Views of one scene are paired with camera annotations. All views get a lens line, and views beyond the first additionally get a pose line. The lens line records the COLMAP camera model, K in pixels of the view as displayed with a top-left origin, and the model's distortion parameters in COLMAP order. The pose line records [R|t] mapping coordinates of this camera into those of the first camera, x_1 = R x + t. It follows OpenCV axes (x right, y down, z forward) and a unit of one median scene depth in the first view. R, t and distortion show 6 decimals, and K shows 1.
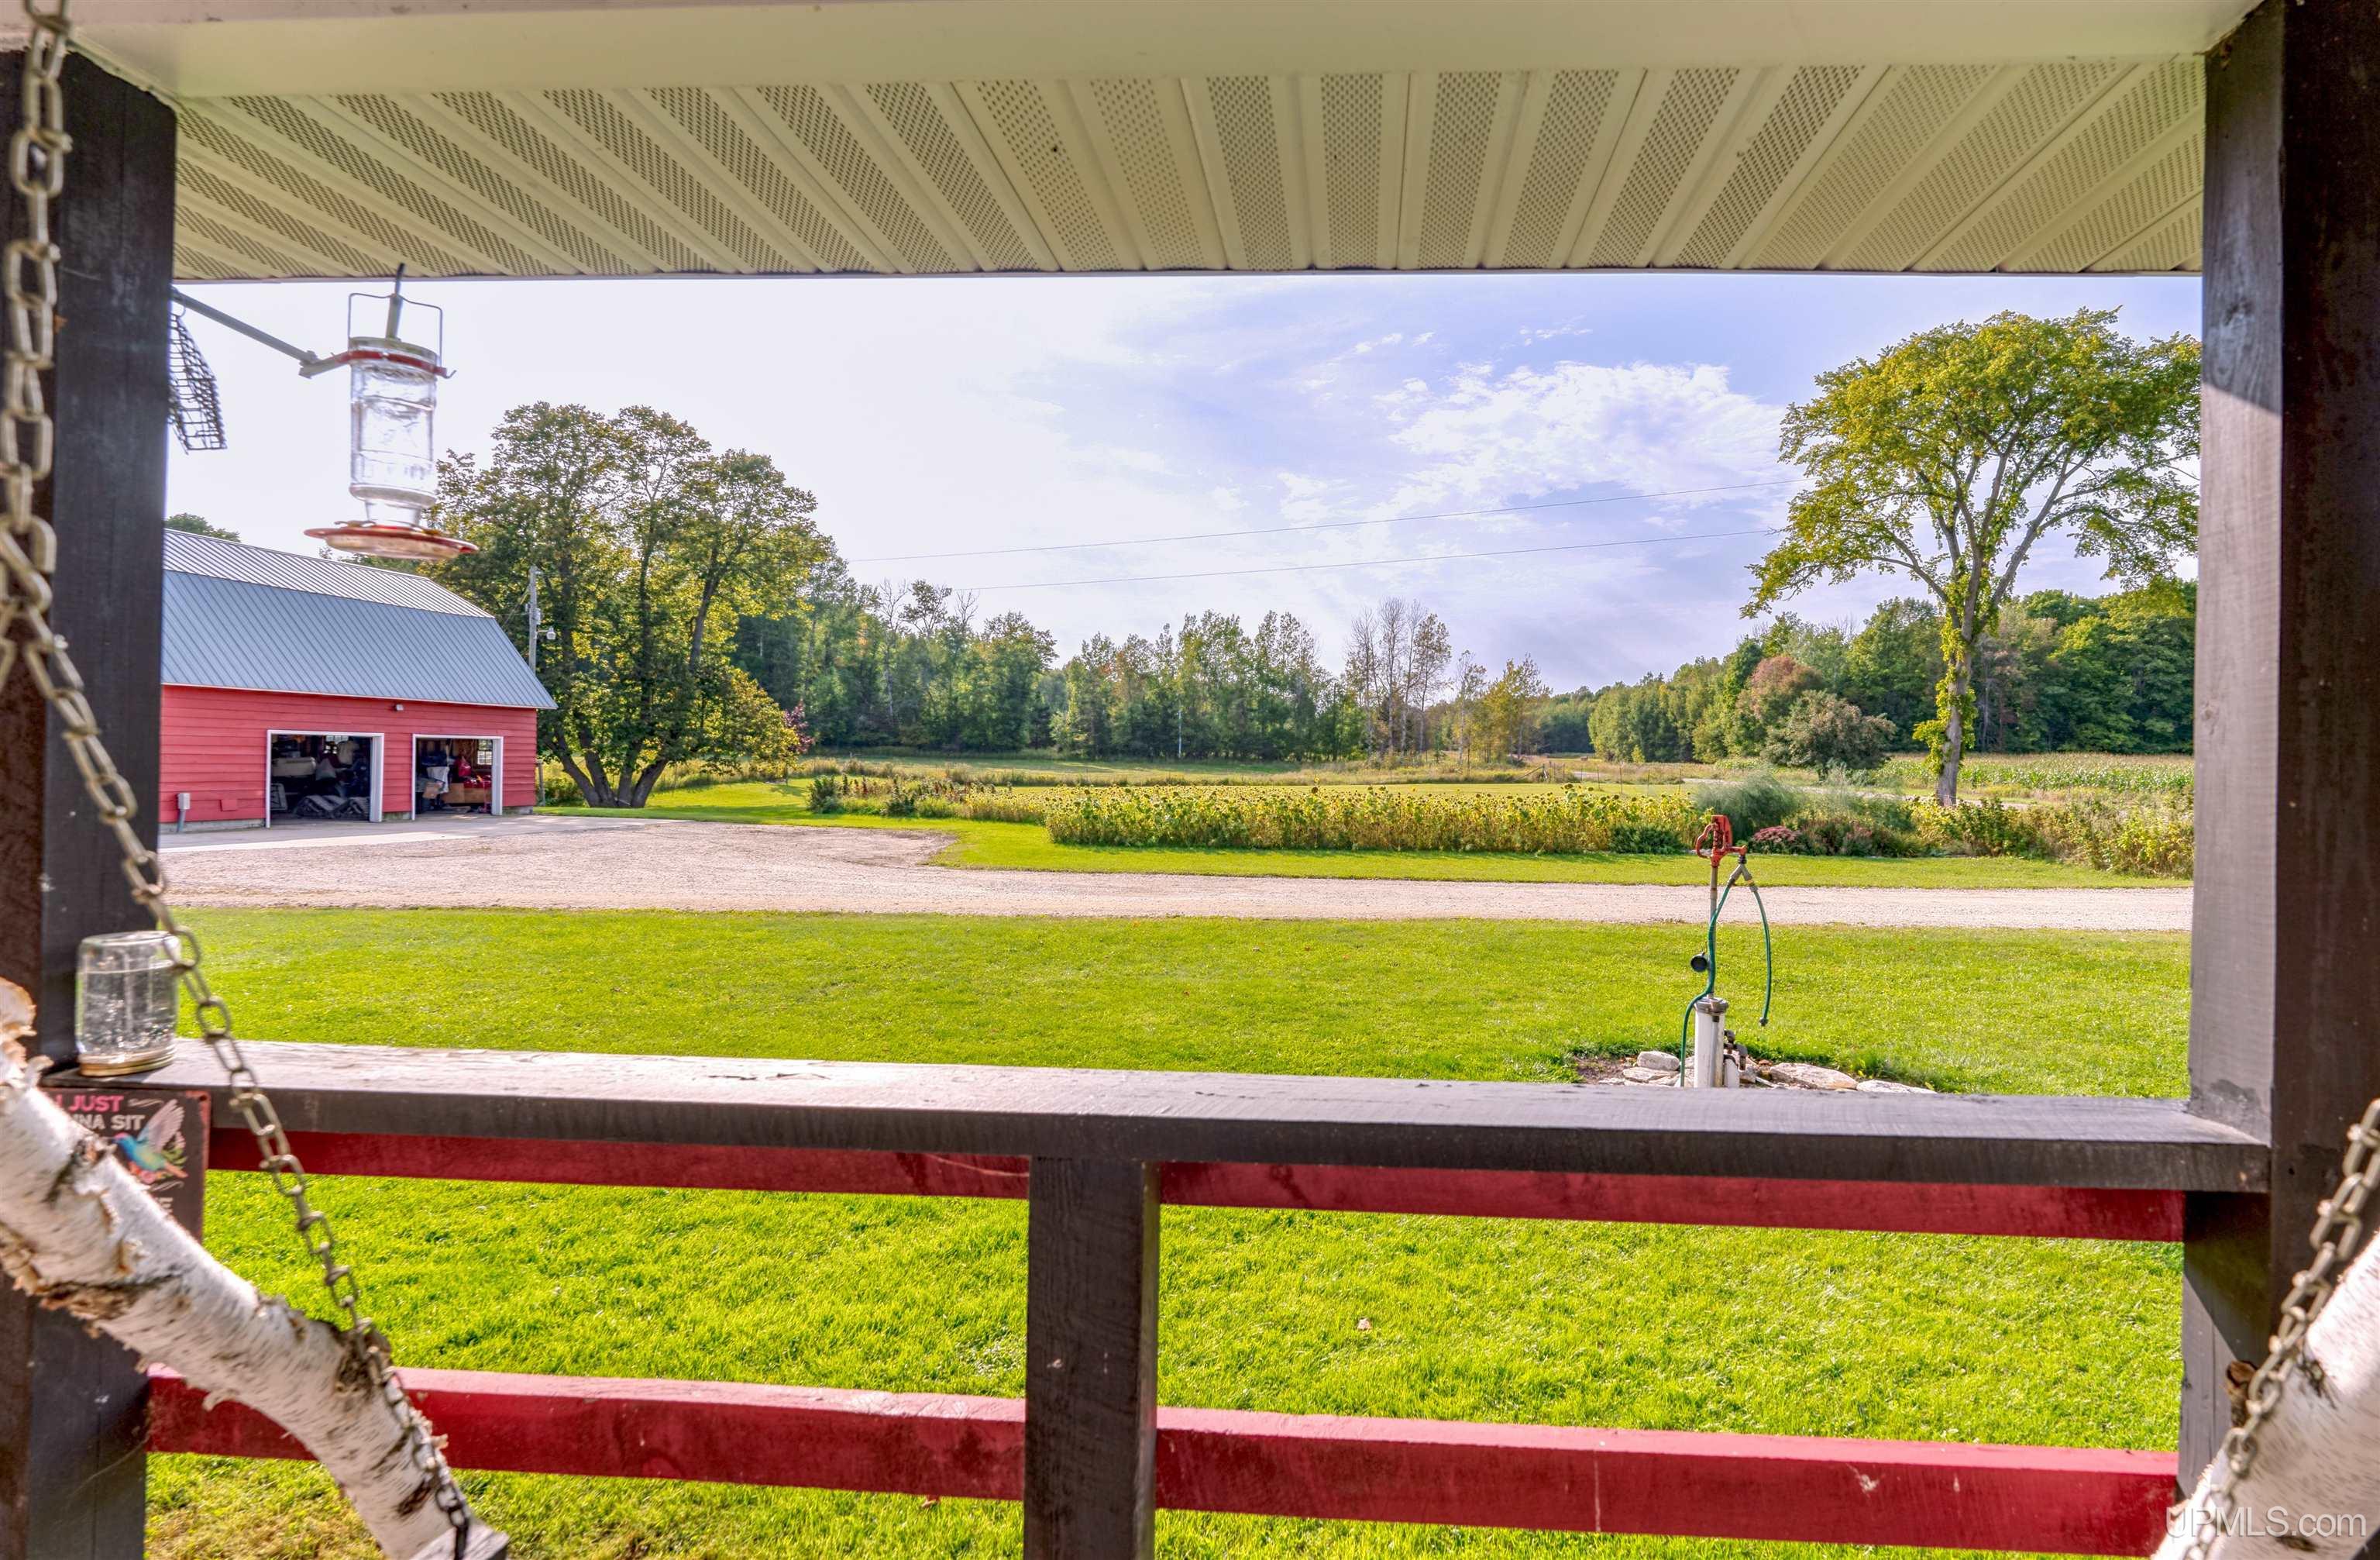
lens RADIAL K [[1131.7, 0, 1290.6], [0, 1131.7, 781.8], [0, 0, 1]] dist [-0.009079, -0.000147]
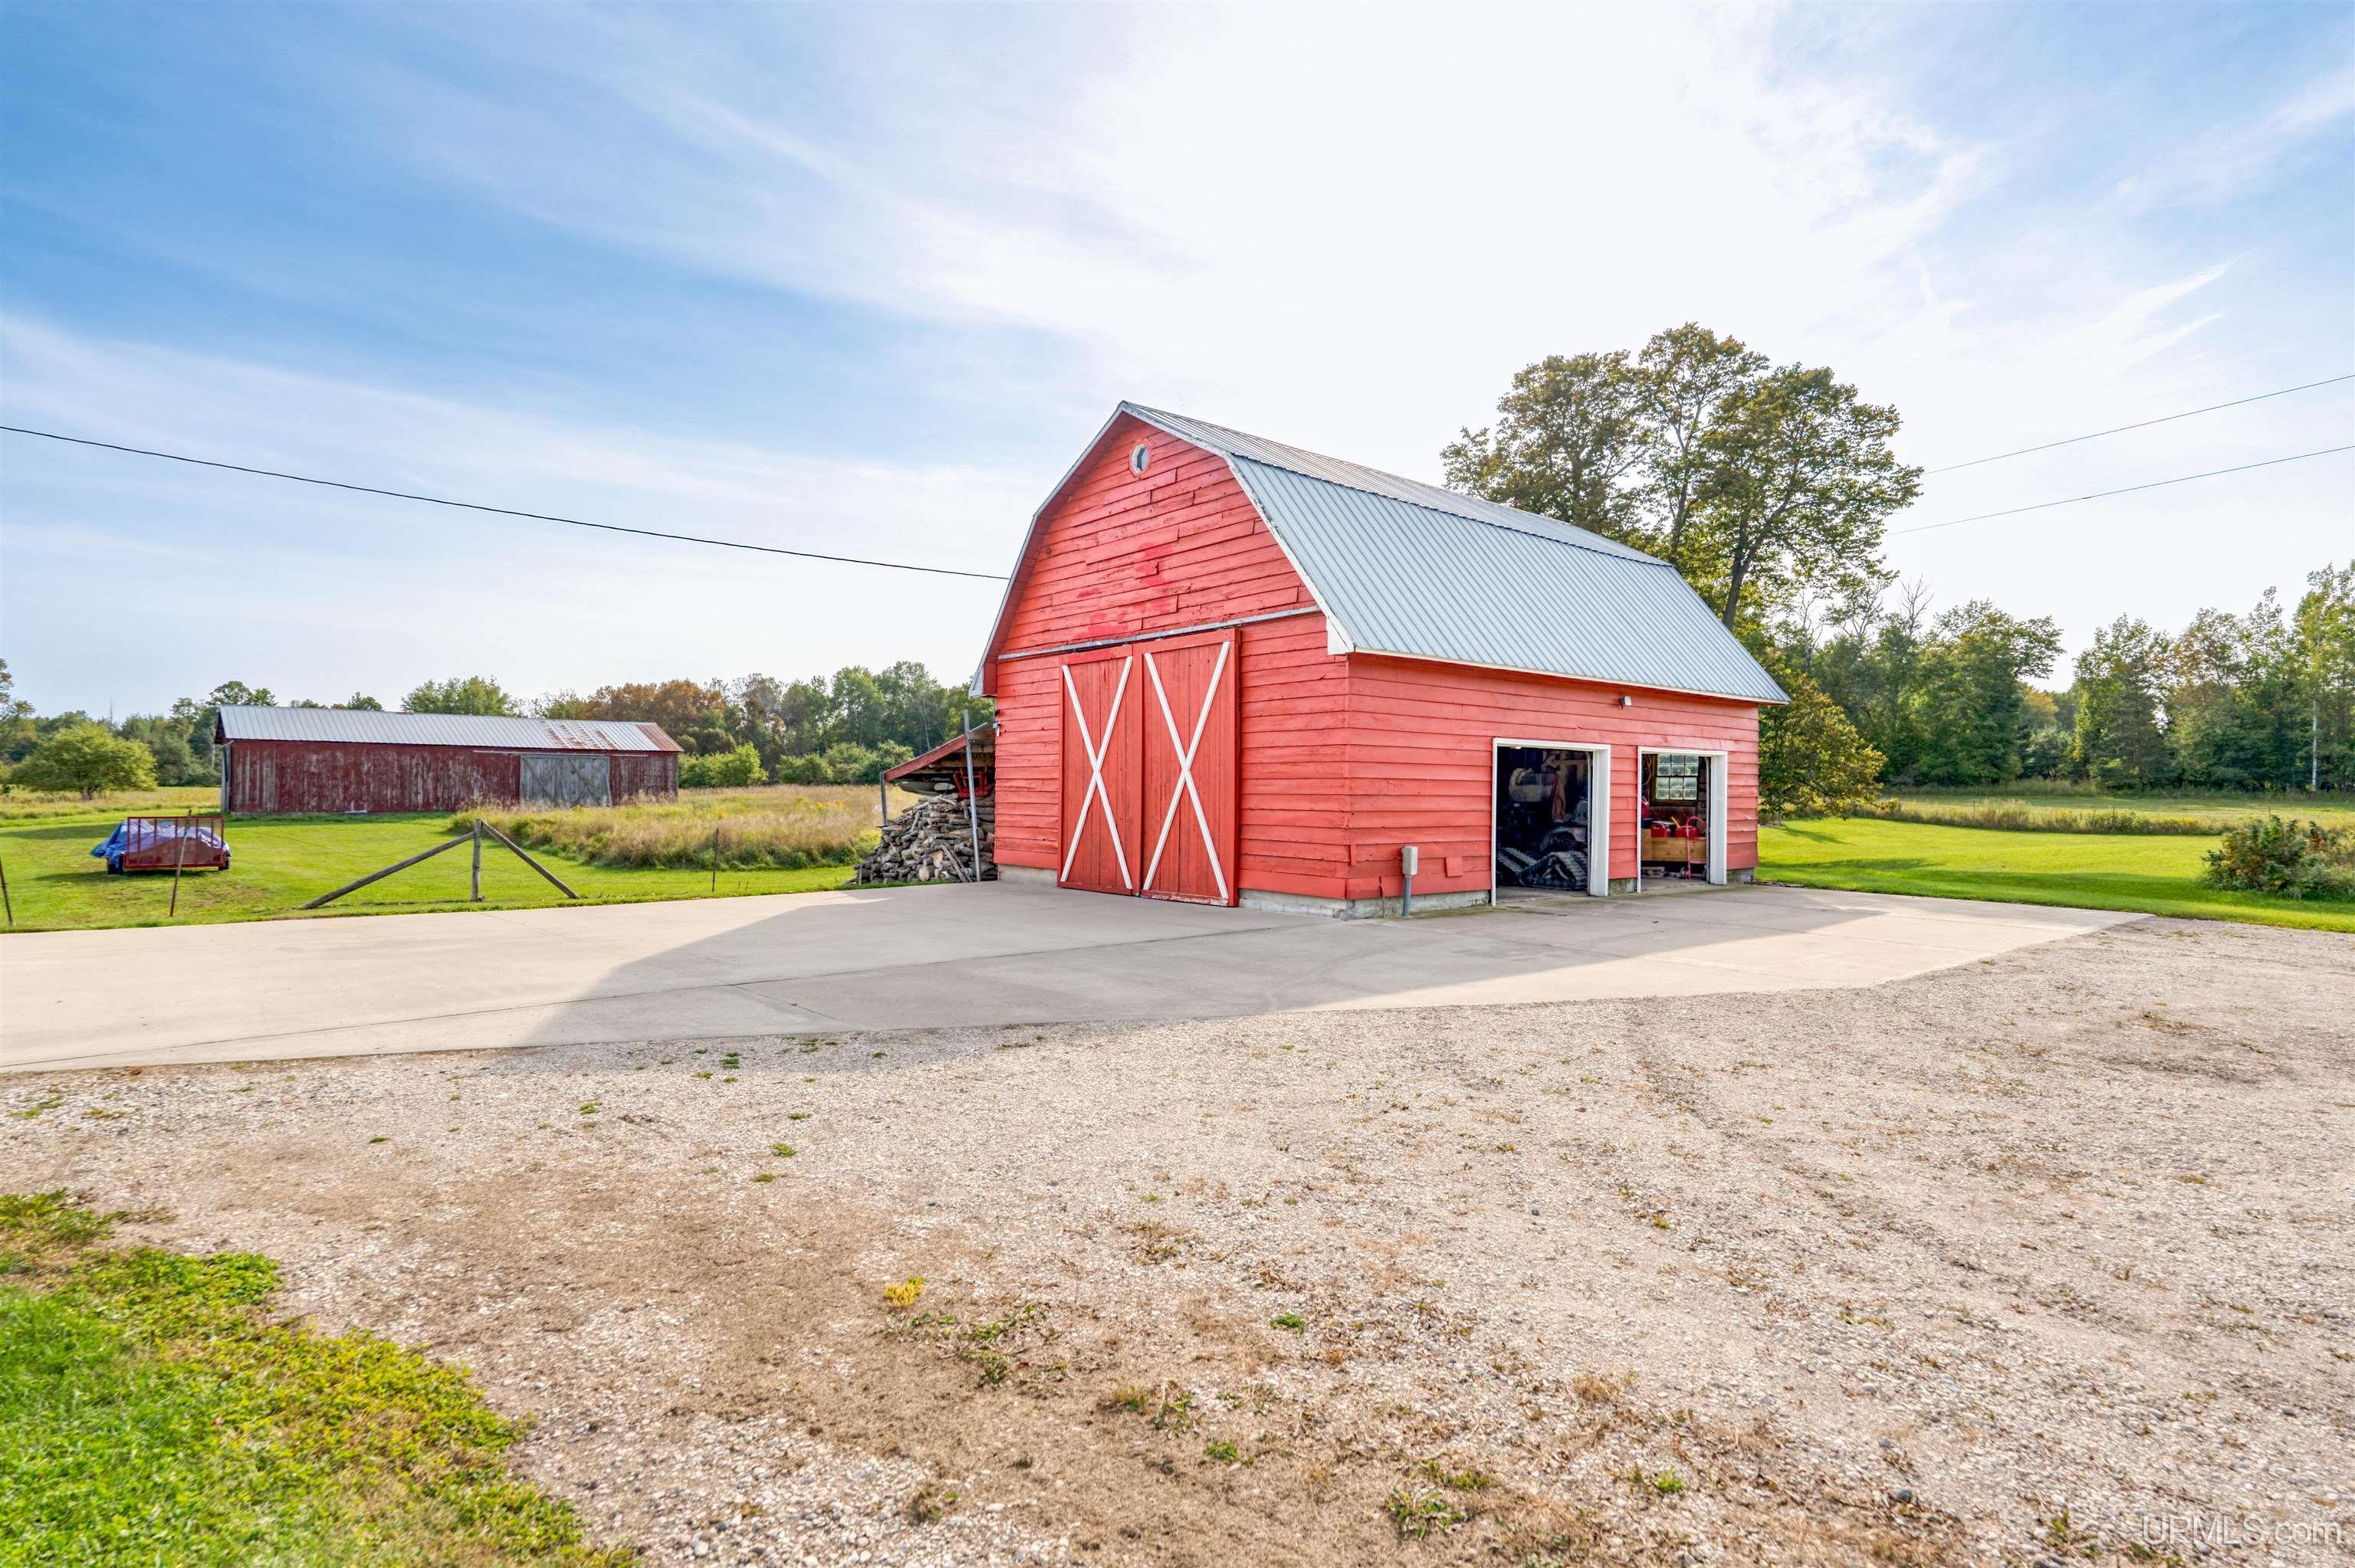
lens RADIAL K [[1164.9, 0, 1177.5], [0, 1164.9, 784.0], [0, 0, 1]] dist [0.000081, -0.000545]
pose [[0.726875, -0.013647, -0.686634, -0.112415], [-0.008753, 0.999537, -0.029132, -0.000553], [0.686714, 0.027186, 0.726420, 0.082426]]
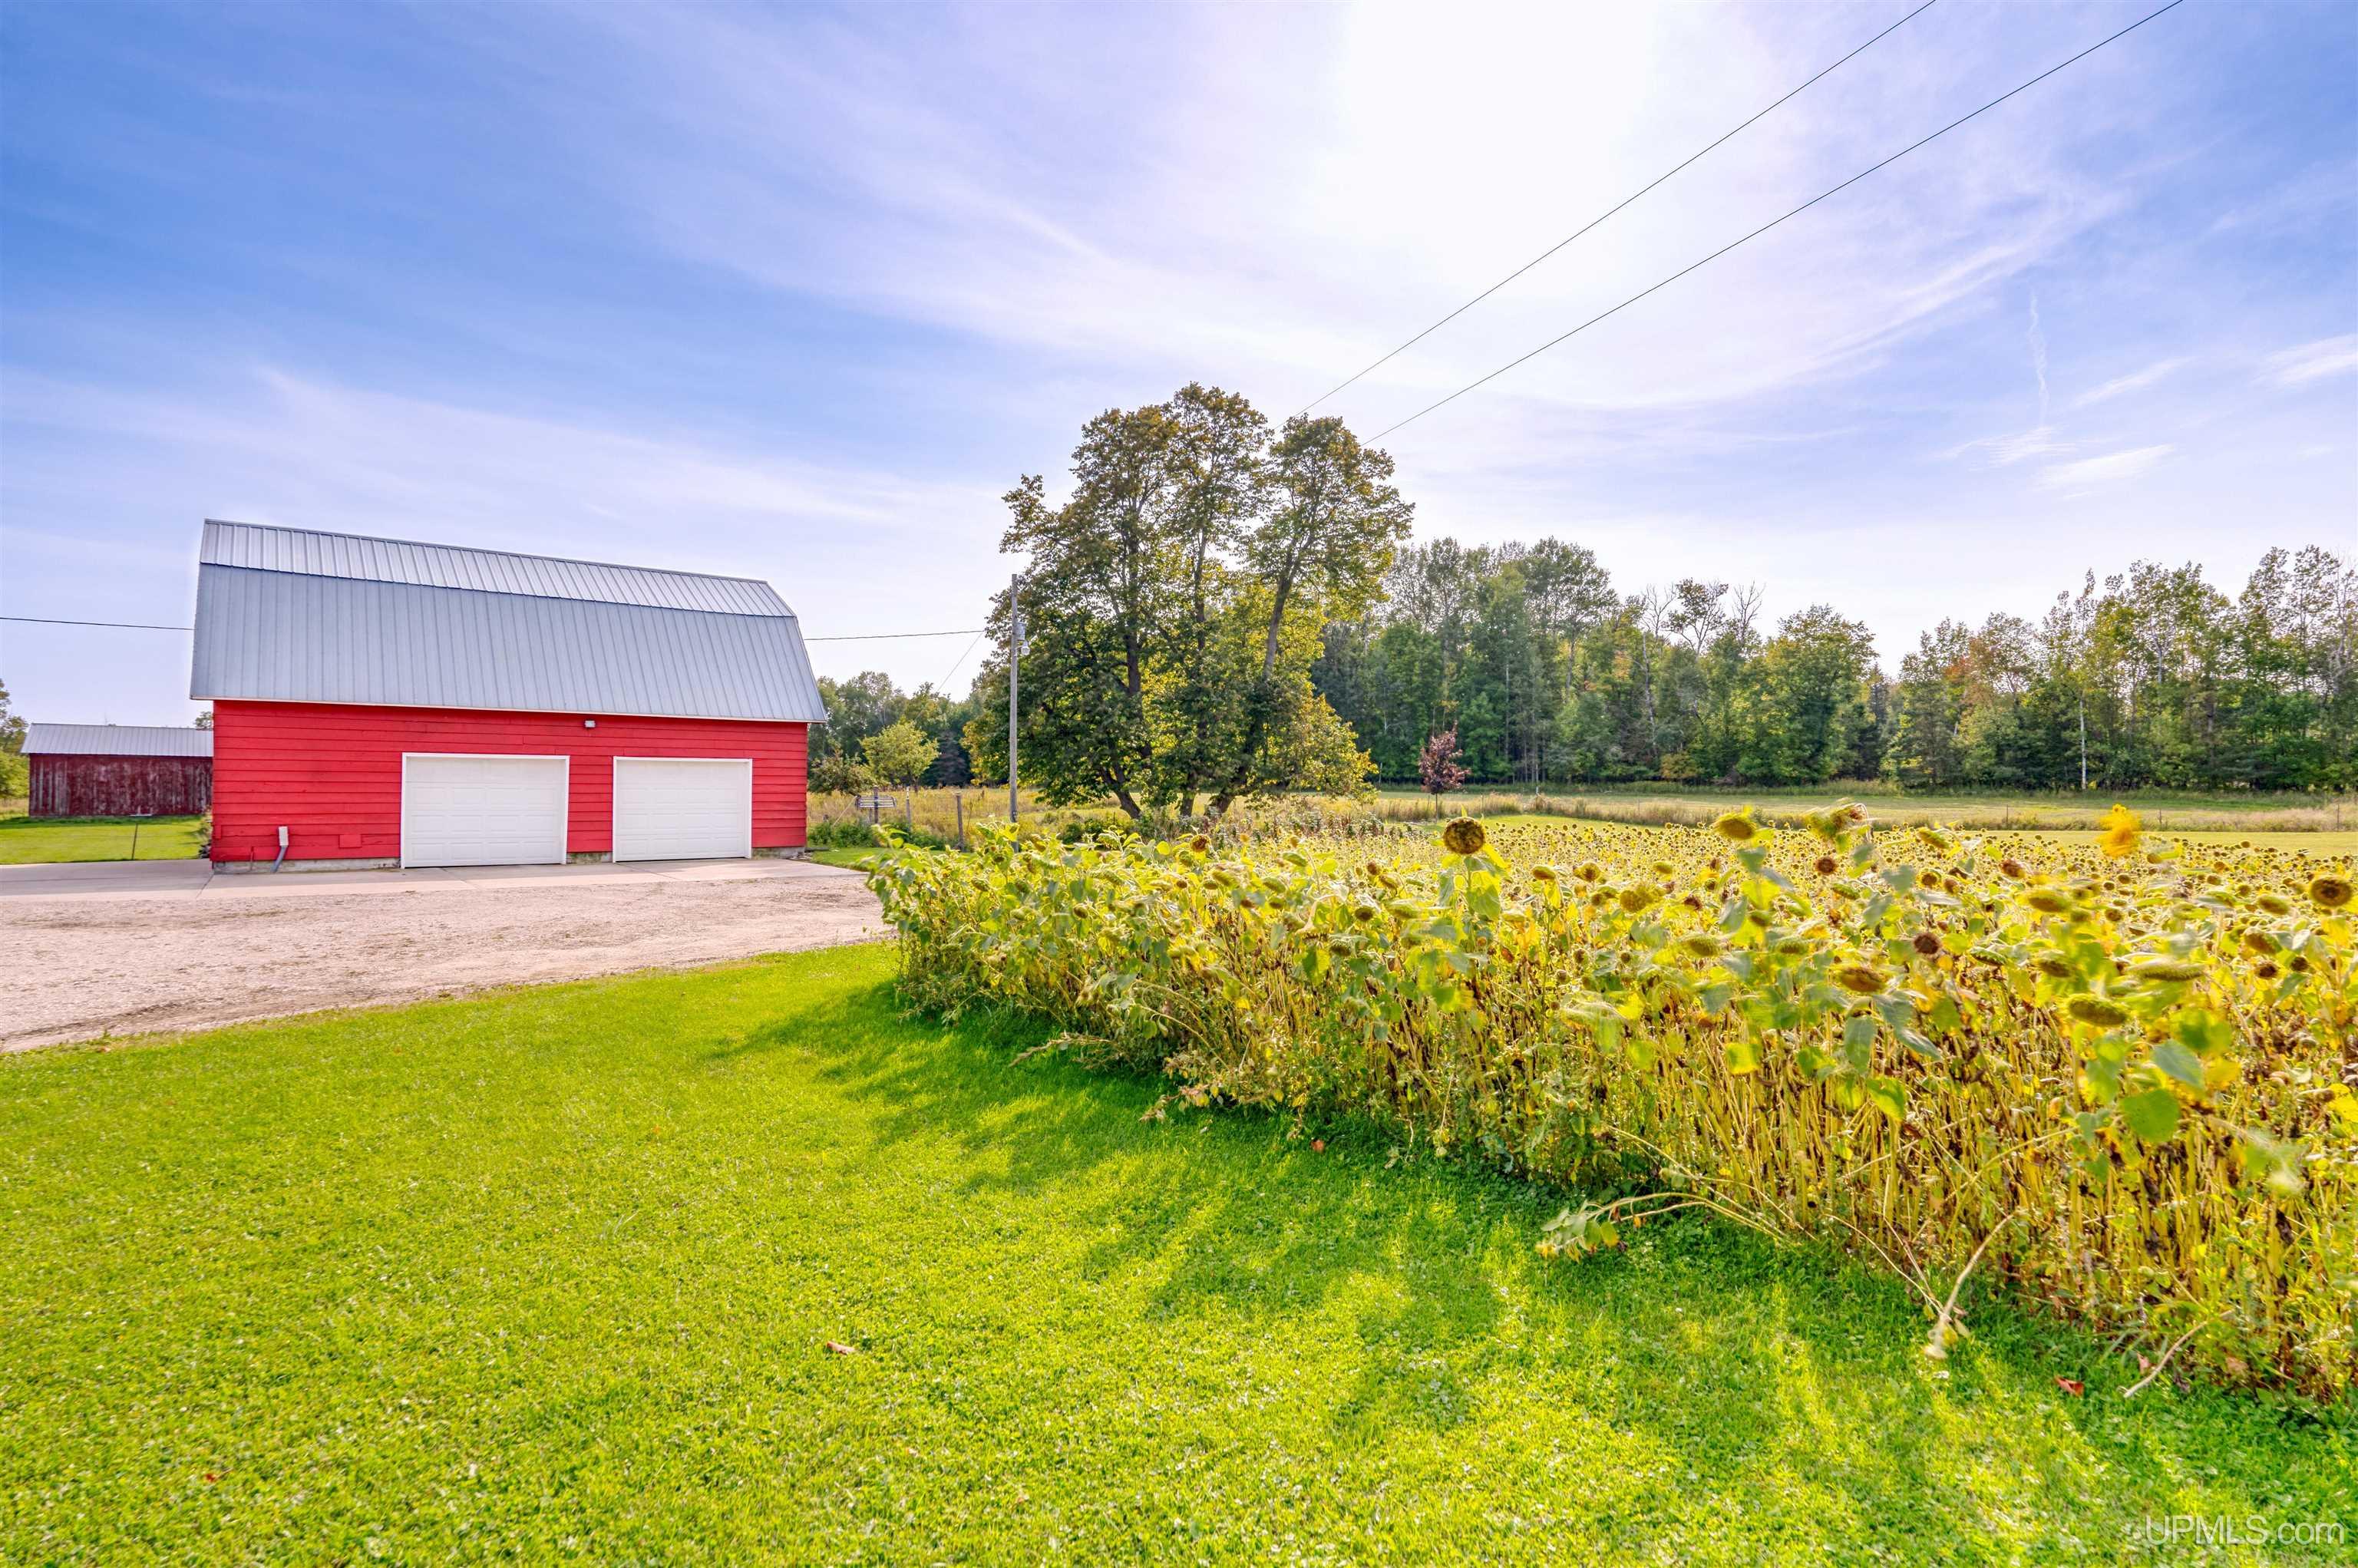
lens RADIAL K [[1166.5, 0, 1179.0], [0, 1166.5, 784.0], [0, 0, 1]] dist [0.000081, -0.000545]
pose [[0.697388, -0.020358, -0.716405, 0.021247], [-0.004750, 0.999443, -0.033025, 0.000691], [0.716678, 0.026435, 0.696903, 0.148085]]
